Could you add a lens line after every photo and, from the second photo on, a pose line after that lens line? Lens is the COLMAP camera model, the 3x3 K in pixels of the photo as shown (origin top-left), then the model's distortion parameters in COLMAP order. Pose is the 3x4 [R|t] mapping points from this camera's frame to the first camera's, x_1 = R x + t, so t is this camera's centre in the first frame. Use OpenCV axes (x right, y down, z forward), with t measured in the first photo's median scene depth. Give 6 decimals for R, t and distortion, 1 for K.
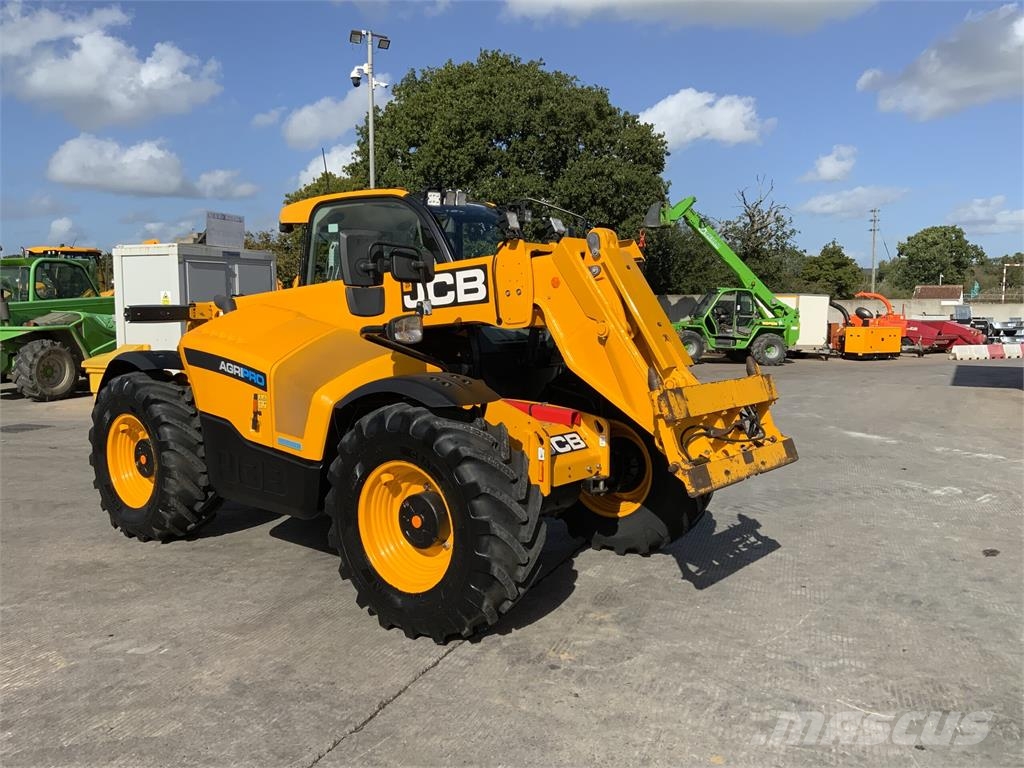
lens RADIAL K [[846.6, 0, 510.7], [0, 846.6, 384.4], [0, 0, 1]] dist [0.084581, -0.161583]
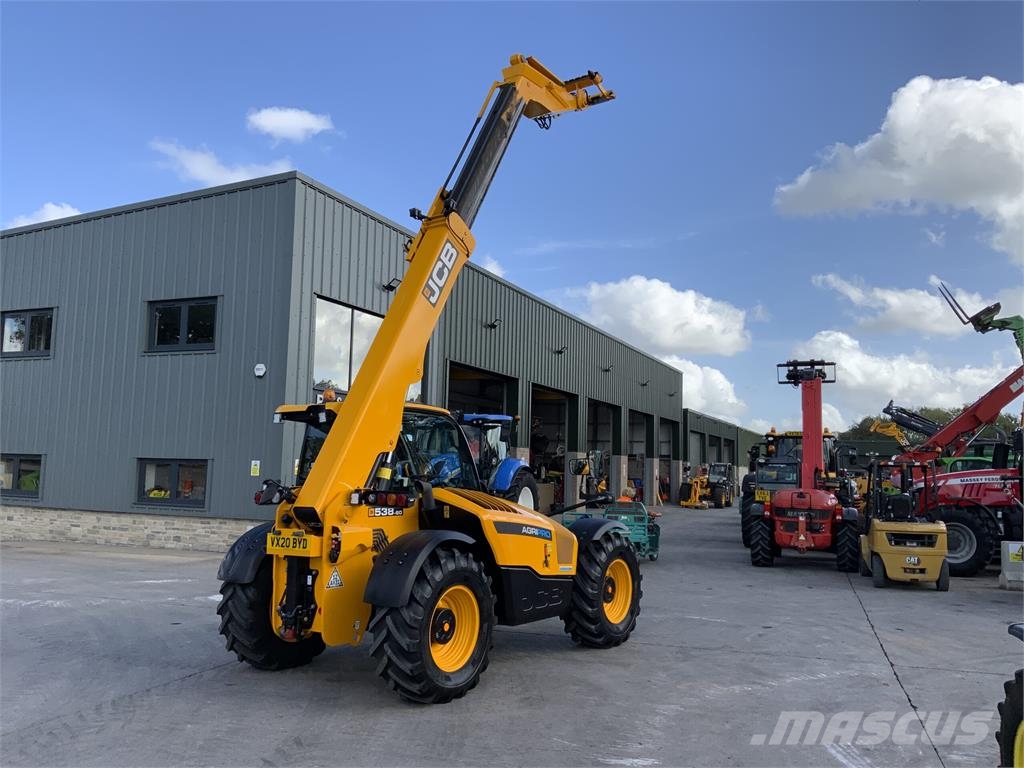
lens RADIAL K [[846.6, 0, 509.8], [0, 846.6, 381.7], [0, 0, 1]] dist [0.084581, -0.161583]
pose [[-0.068961, 0.101521, 0.992440, -1.710625], [0.083637, 0.991895, -0.095654, -0.129989], [-0.994107, 0.076408, -0.076893, 1.043095]]
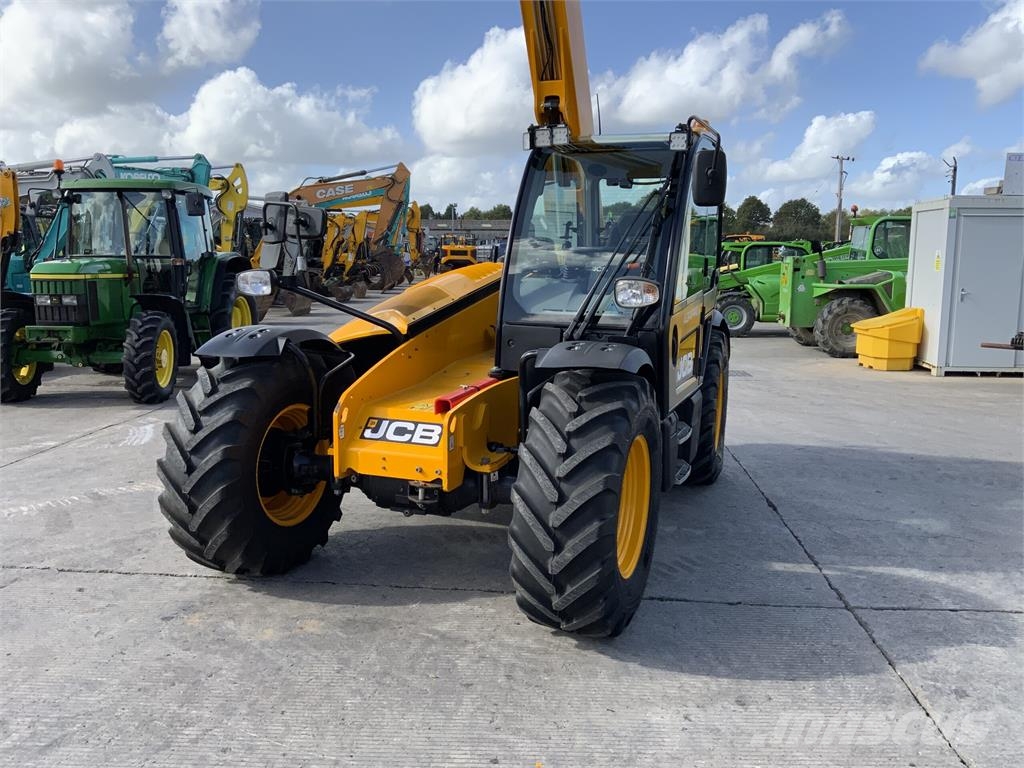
lens RADIAL K [[846.6, 0, 506.8], [0, 846.6, 383.3], [0, 0, 1]] dist [0.084581, -0.161583]
pose [[0.307237, 0.145308, -0.940474, 0.764805], [-0.103002, 0.987545, 0.118932, -0.076202], [0.946042, 0.060331, 0.318377, 0.727577]]
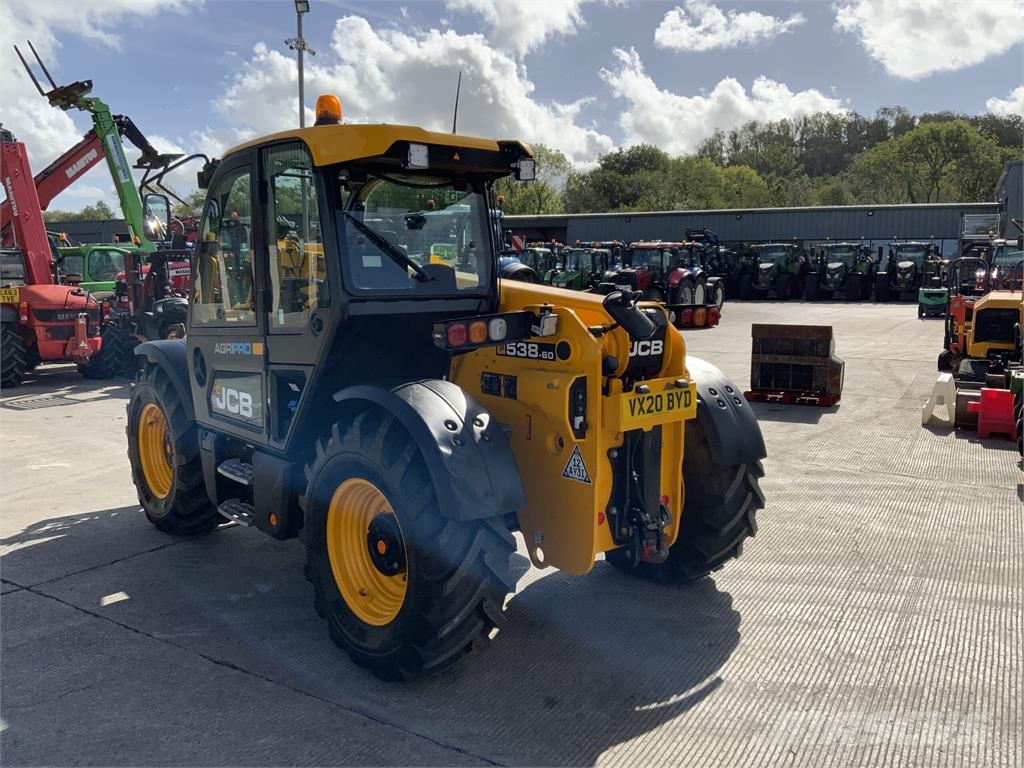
lens RADIAL K [[846.6, 0, 514.0], [0, 846.6, 385.0], [0, 0, 1]] dist [0.084581, -0.161583]
pose [[-0.985293, -0.031768, 0.167897, -0.443593], [0.006909, 0.974357, 0.224900, -0.214563], [-0.170736, 0.222752, -0.959808, 1.959794]]
